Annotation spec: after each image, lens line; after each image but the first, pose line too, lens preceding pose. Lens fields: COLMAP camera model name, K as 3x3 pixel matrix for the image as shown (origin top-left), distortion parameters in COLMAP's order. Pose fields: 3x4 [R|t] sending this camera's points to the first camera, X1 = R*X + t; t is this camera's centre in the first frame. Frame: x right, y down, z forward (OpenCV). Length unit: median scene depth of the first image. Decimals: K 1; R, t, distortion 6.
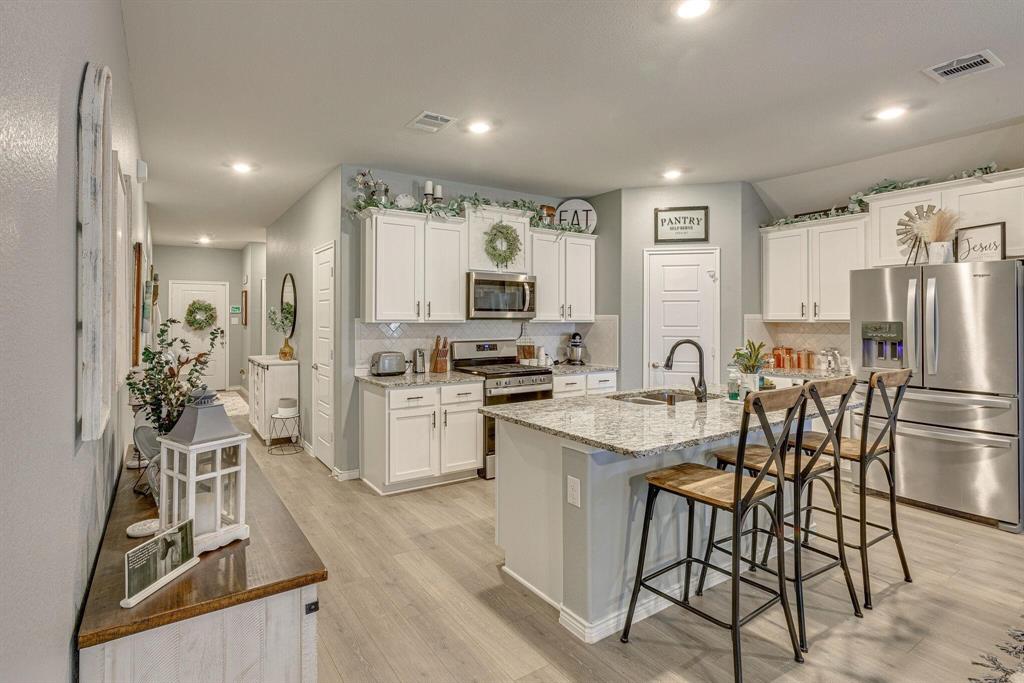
lens RADIAL K [[486.3, 0, 477.5], [0, 486.3, 316.6], [0, 0, 1]] dist [0.001014, 0.013554]
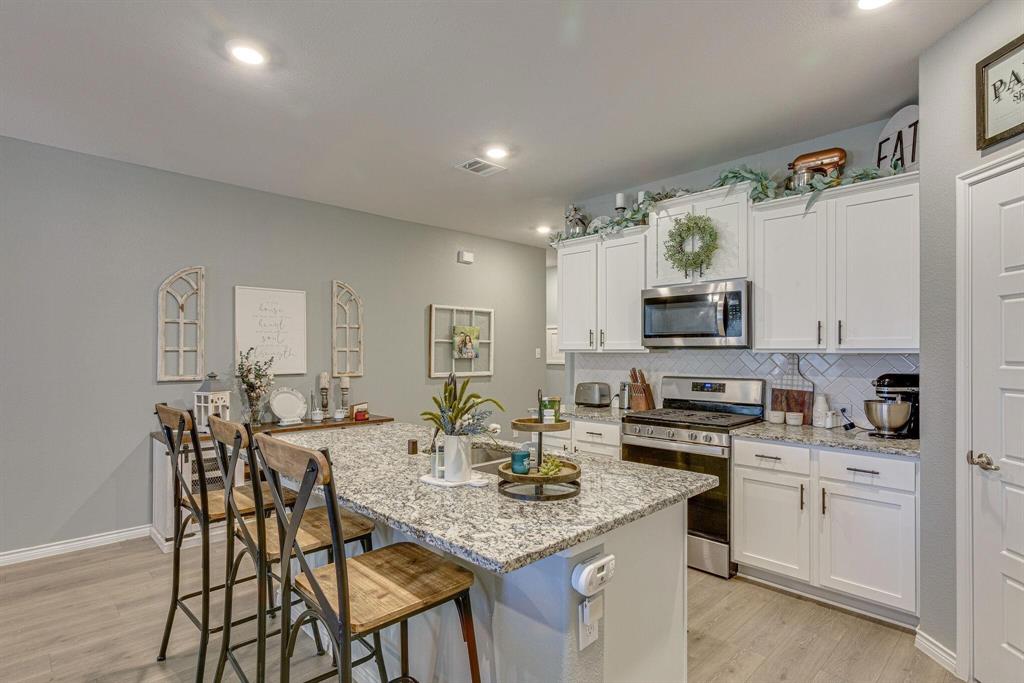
lens RADIAL K [[519.2, 0, 516.7], [0, 519.2, 352.5], [0, 0, 1]] dist [0.014407, 0.000609]
pose [[0.226184, -0.003051, -0.974080, 0.755998], [0.002076, 0.999994, -0.002650, 0.013388], [0.974082, -0.001423, 0.226189, 0.576040]]
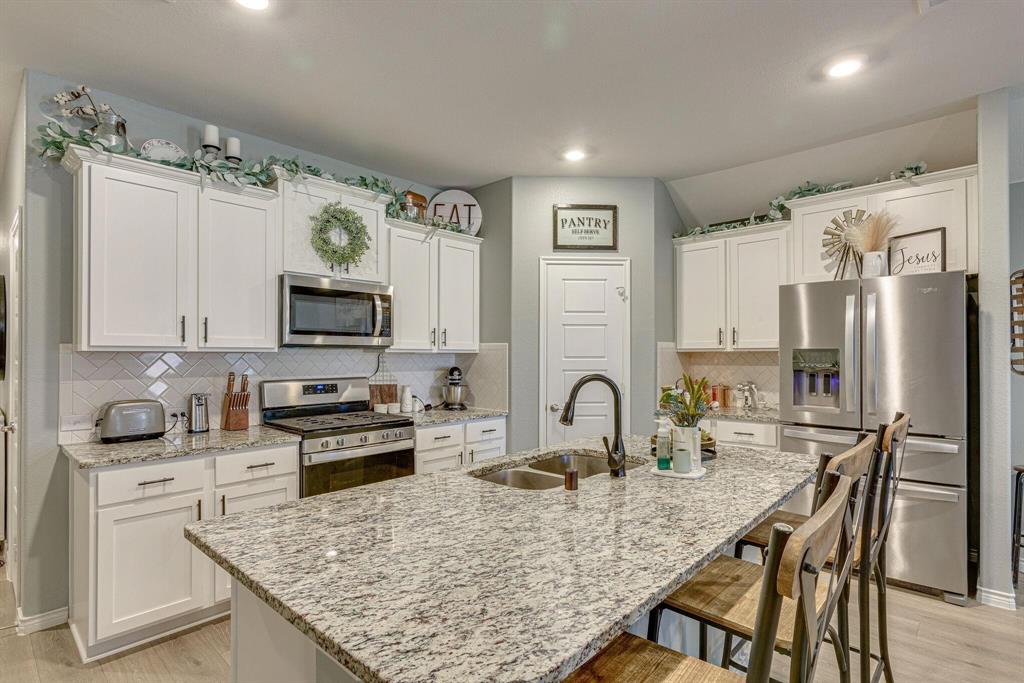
lens RADIAL K [[519.2, 0, 516.7], [0, 519.2, 352.5], [0, 0, 1]] dist [0.014407, 0.000609]
pose [[0.964368, -0.001306, 0.264563, 0.096053], [0.000721, 0.999997, 0.002310, 0.011016], [-0.264565, -0.002037, 0.964366, 0.235119]]
